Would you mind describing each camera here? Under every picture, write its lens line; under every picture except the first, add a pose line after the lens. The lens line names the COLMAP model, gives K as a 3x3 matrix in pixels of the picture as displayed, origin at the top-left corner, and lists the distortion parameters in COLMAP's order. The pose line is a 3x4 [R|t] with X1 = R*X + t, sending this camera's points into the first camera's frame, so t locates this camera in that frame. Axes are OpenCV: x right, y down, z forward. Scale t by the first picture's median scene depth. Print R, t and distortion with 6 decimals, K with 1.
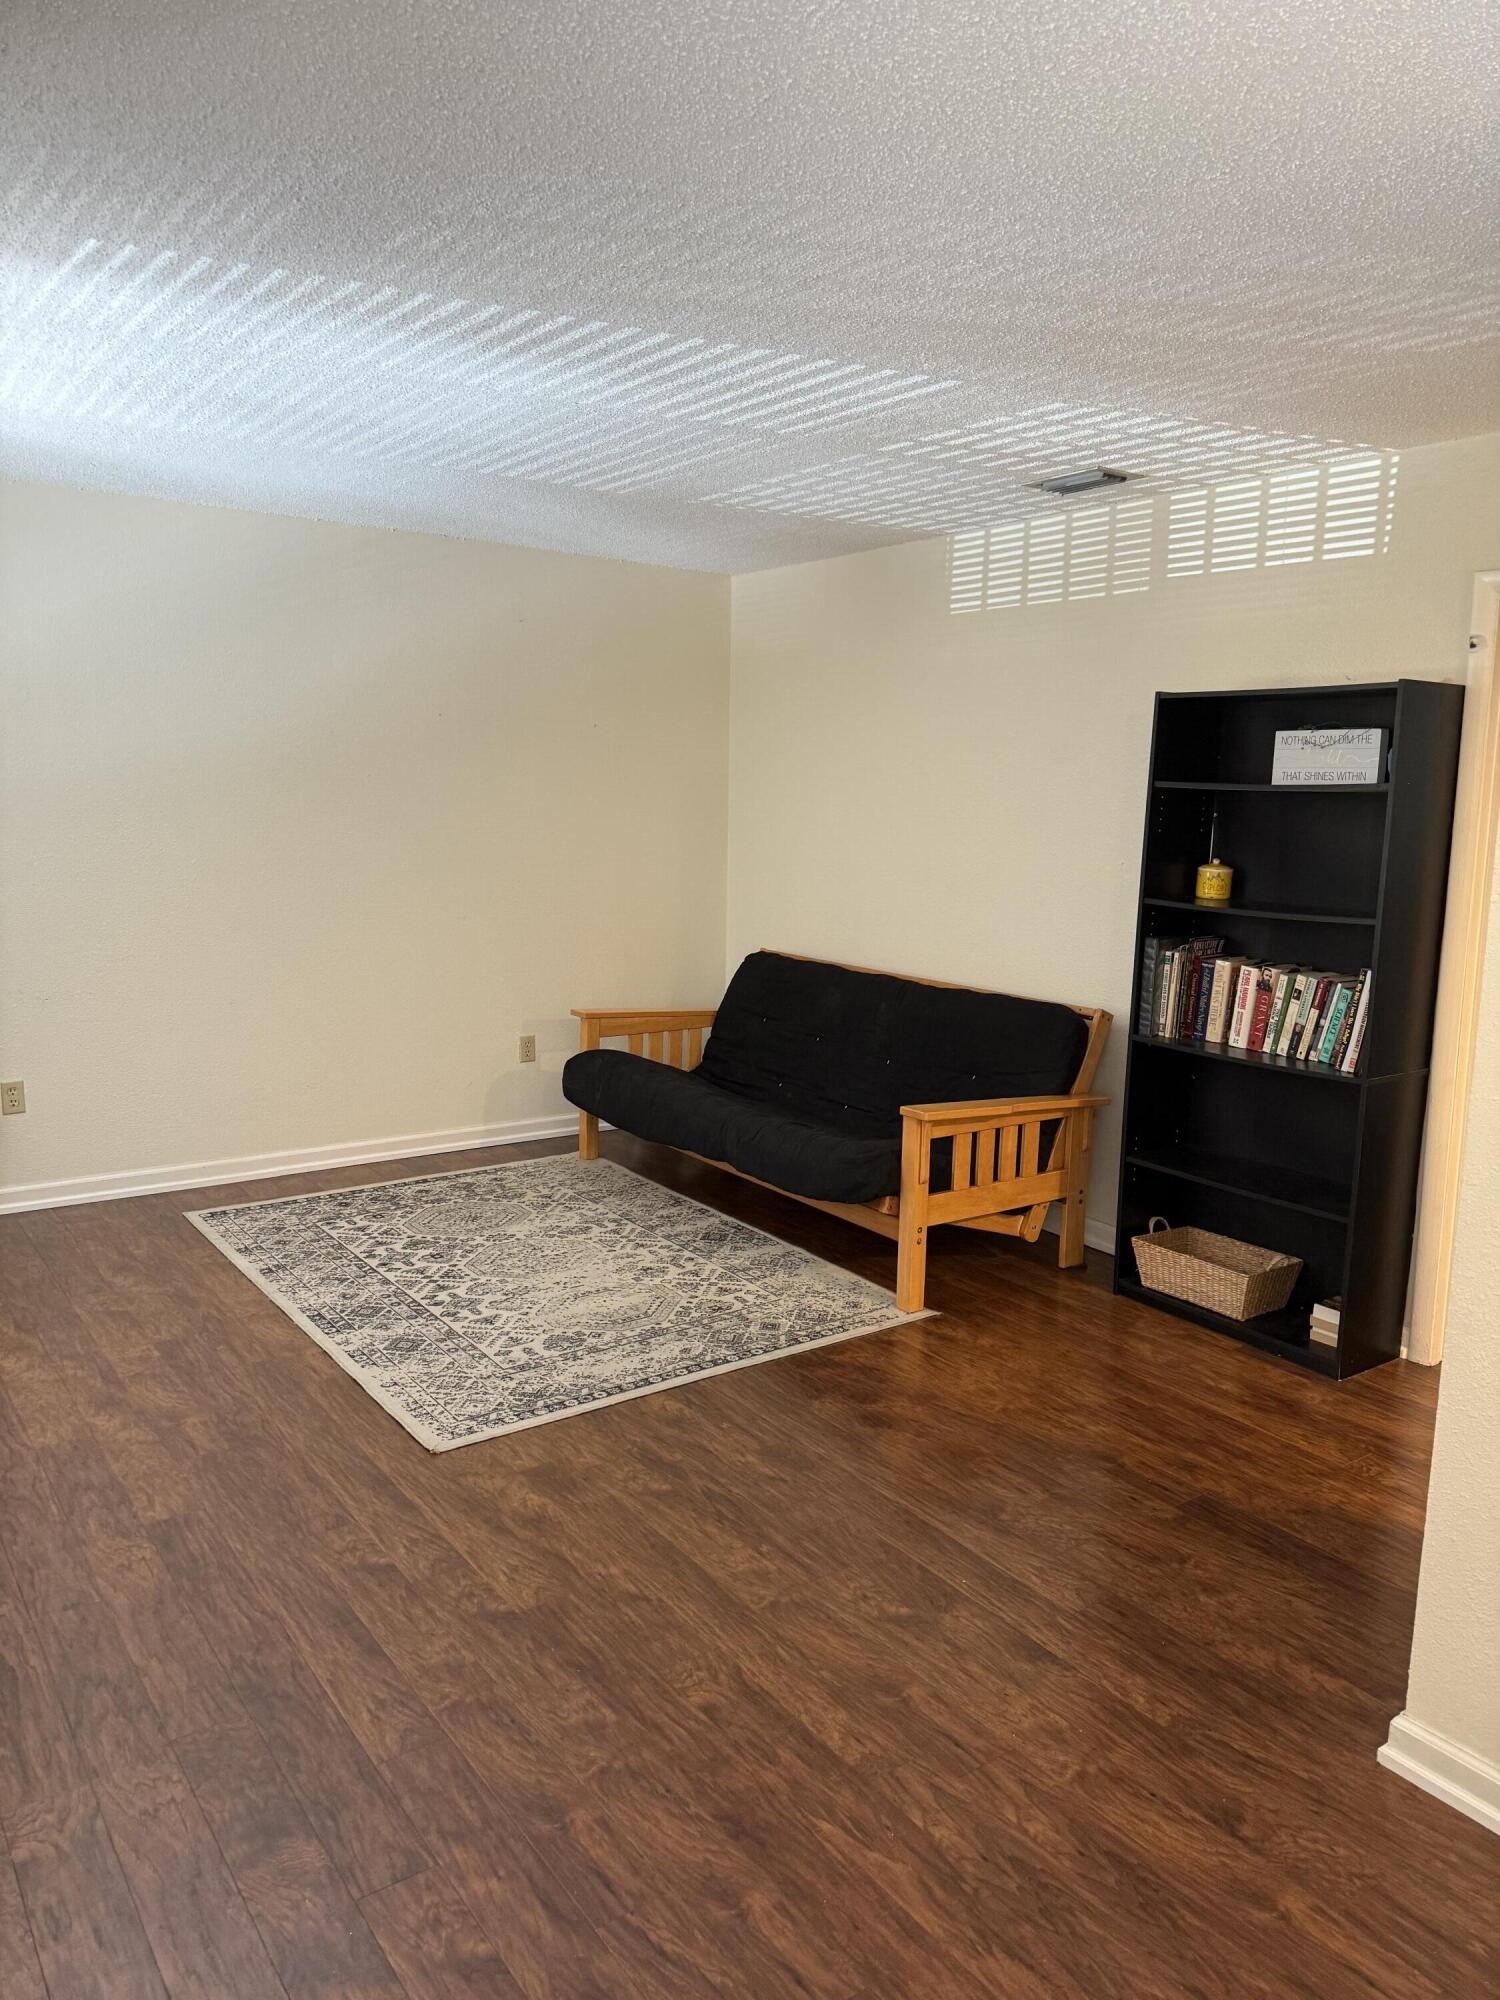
lens RADIAL K [[1404.3, 0, 750.0], [0, 1404.3, 1000.0], [0, 0, 1]] dist [0.141829, -0.260972]
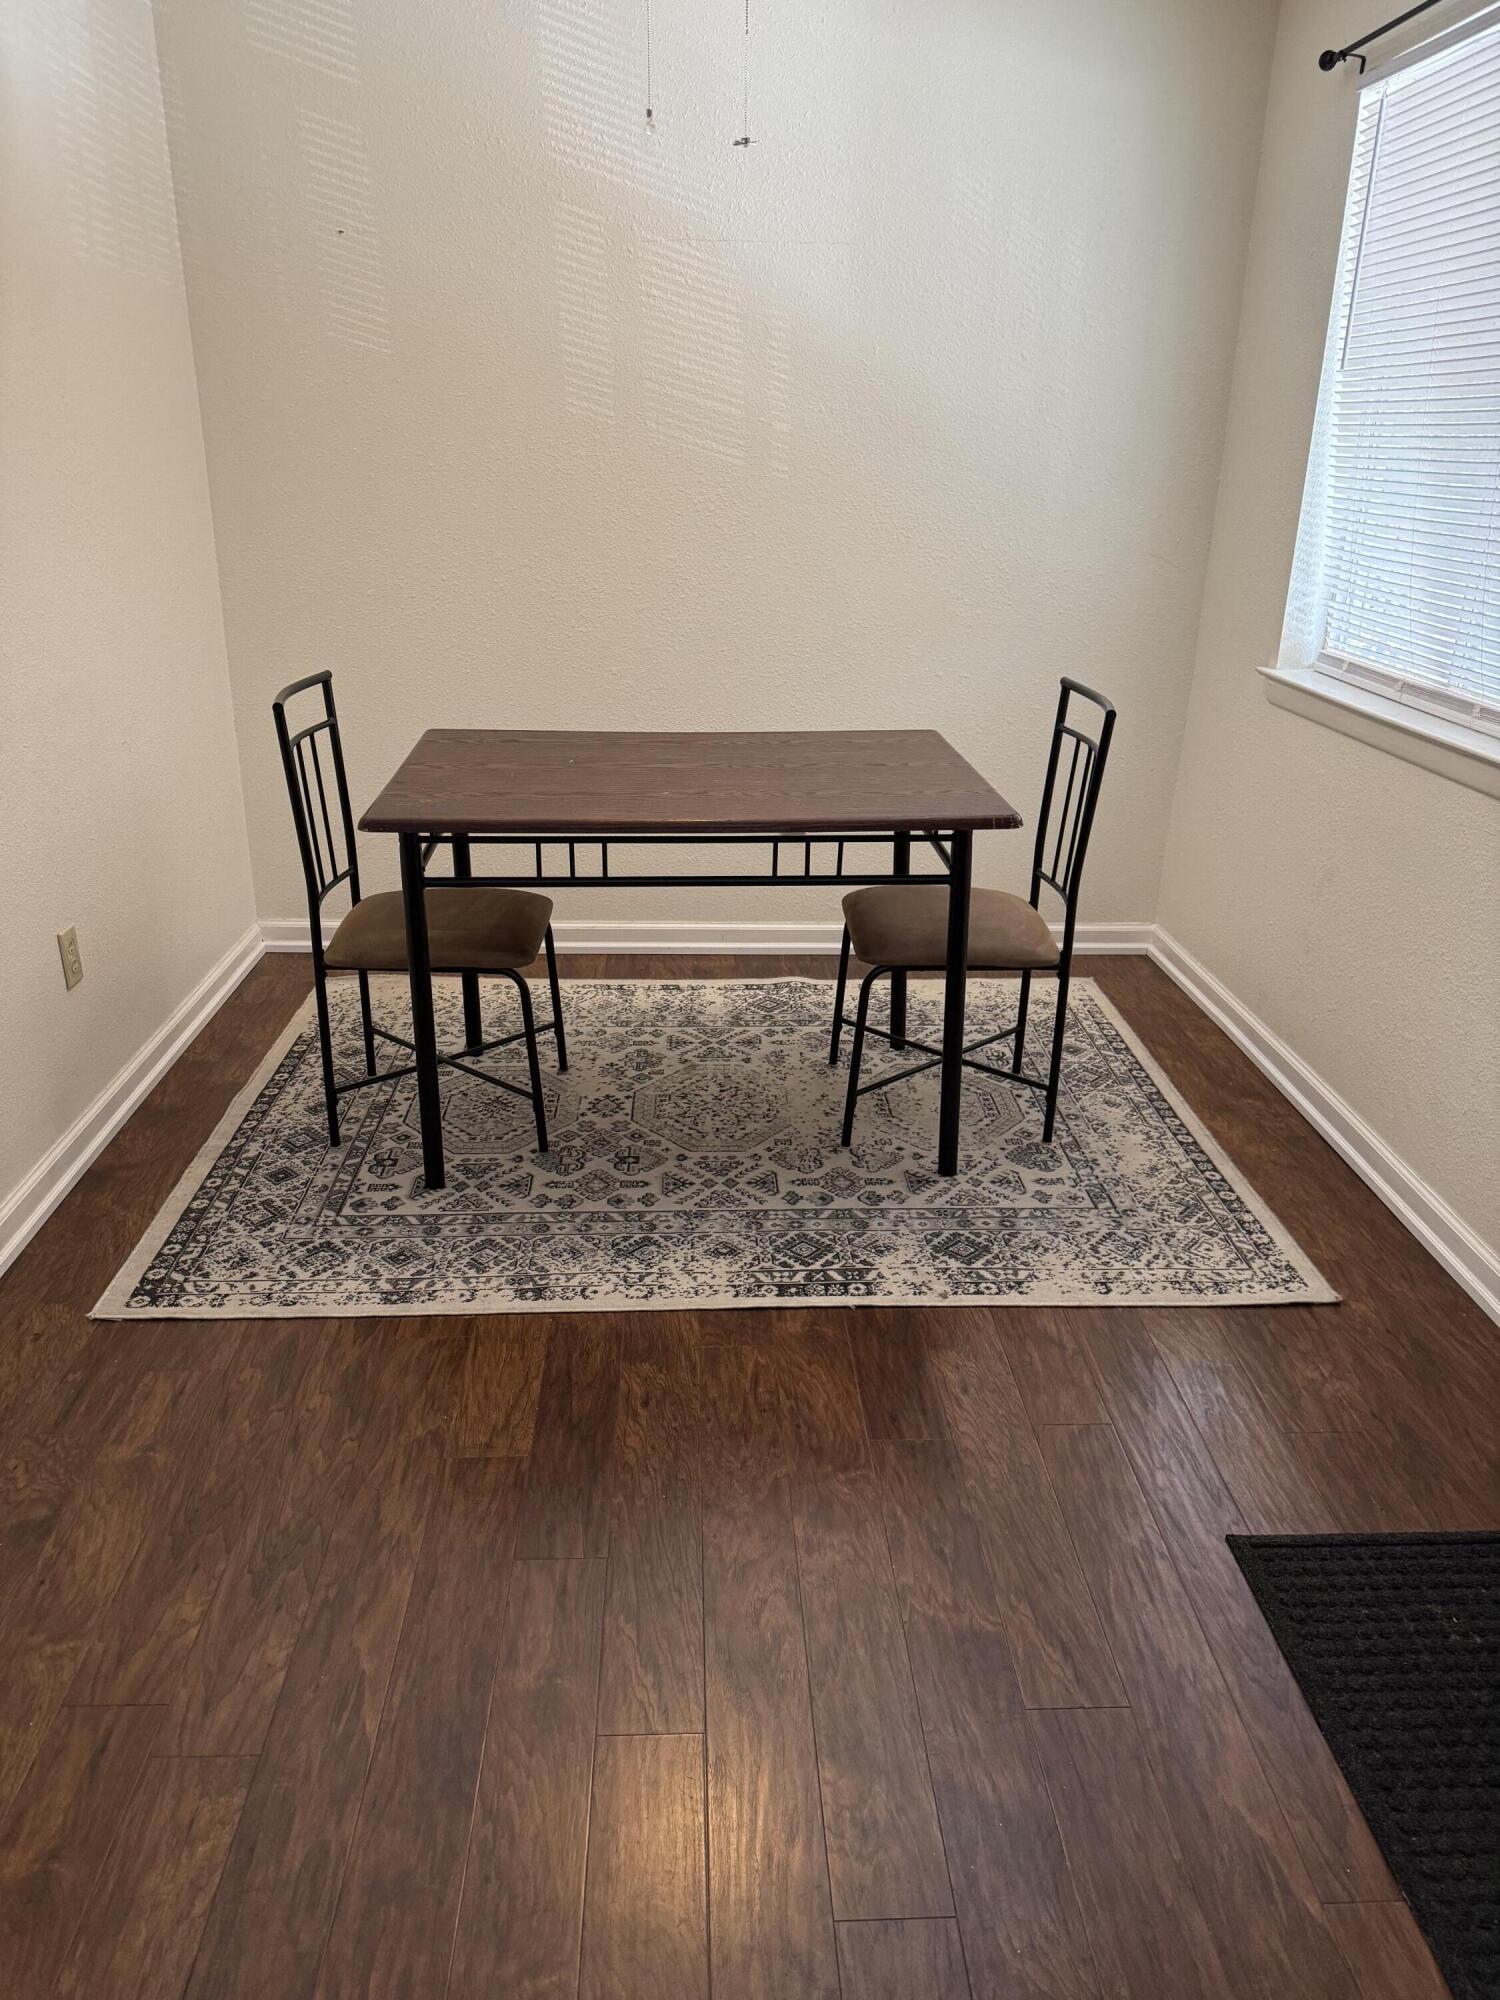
lens RADIAL K [[1404.3, 0, 750.0], [0, 1404.3, 1000.0], [0, 0, 1]] dist [0.141829, -0.260972]
pose [[0.553163, -0.322065, 0.768300, -0.667351], [0.128559, 0.944202, 0.303242, -0.074805], [-0.823094, -0.068971, 0.563702, 0.611259]]
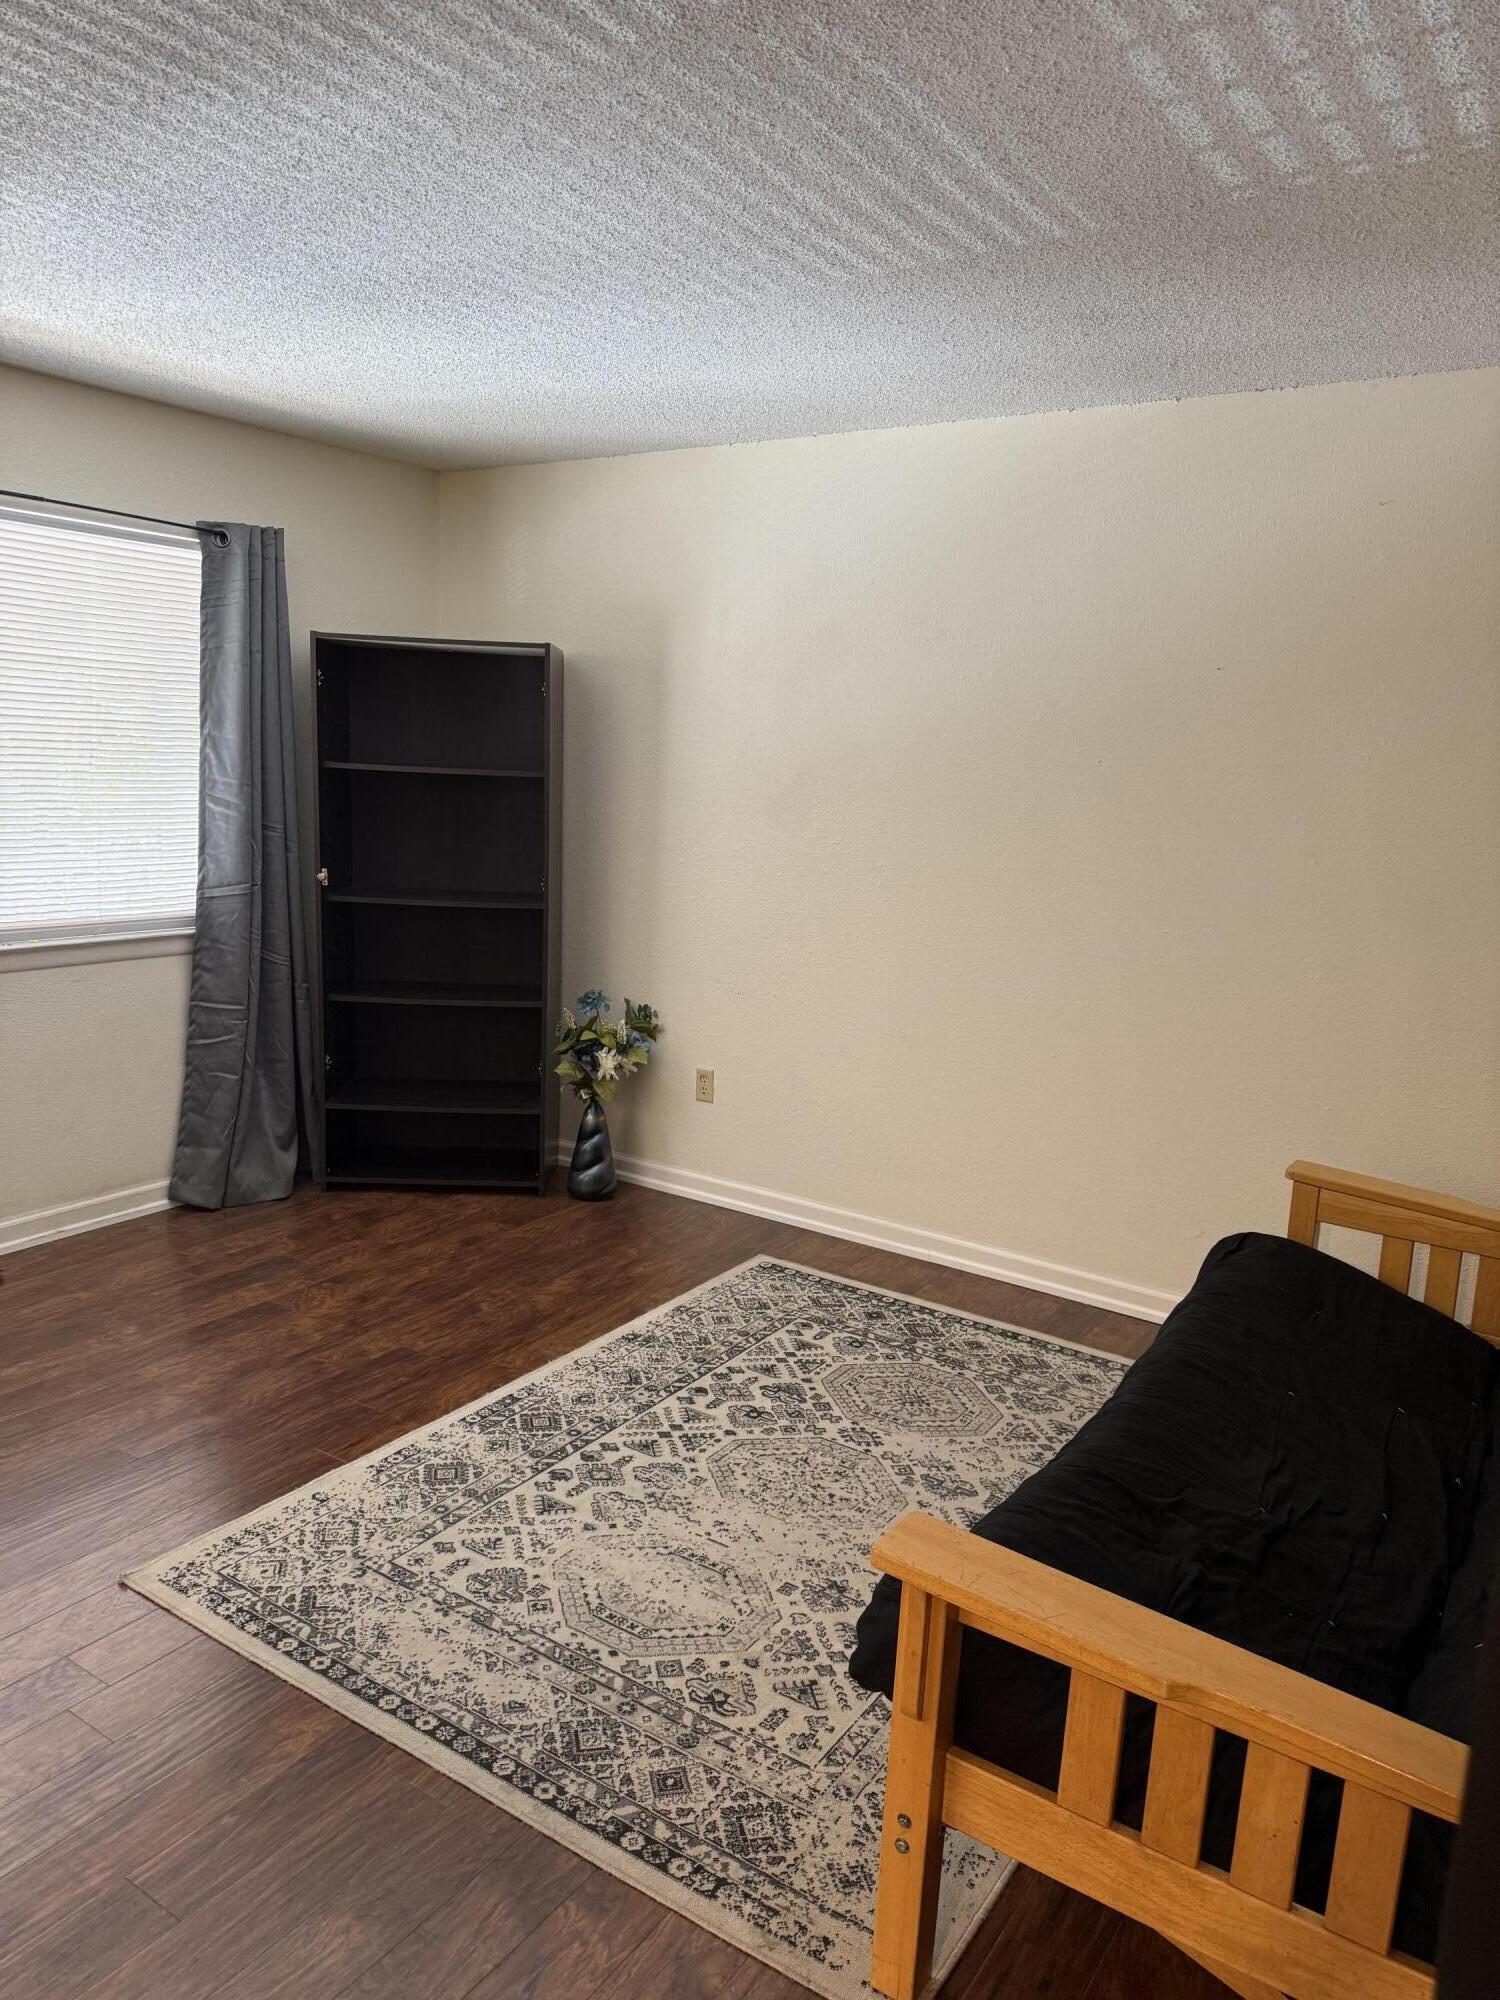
lens RADIAL K [[1404.3, 0, 750.0], [0, 1404.3, 1000.0], [0, 0, 1]] dist [0.141829, -0.260972]
pose [[0.345304, 0.158000, -0.925095, 0.425134], [-0.175002, 0.979277, 0.101932, -0.102809], [0.922030, 0.126696, 0.365799, 0.717089]]
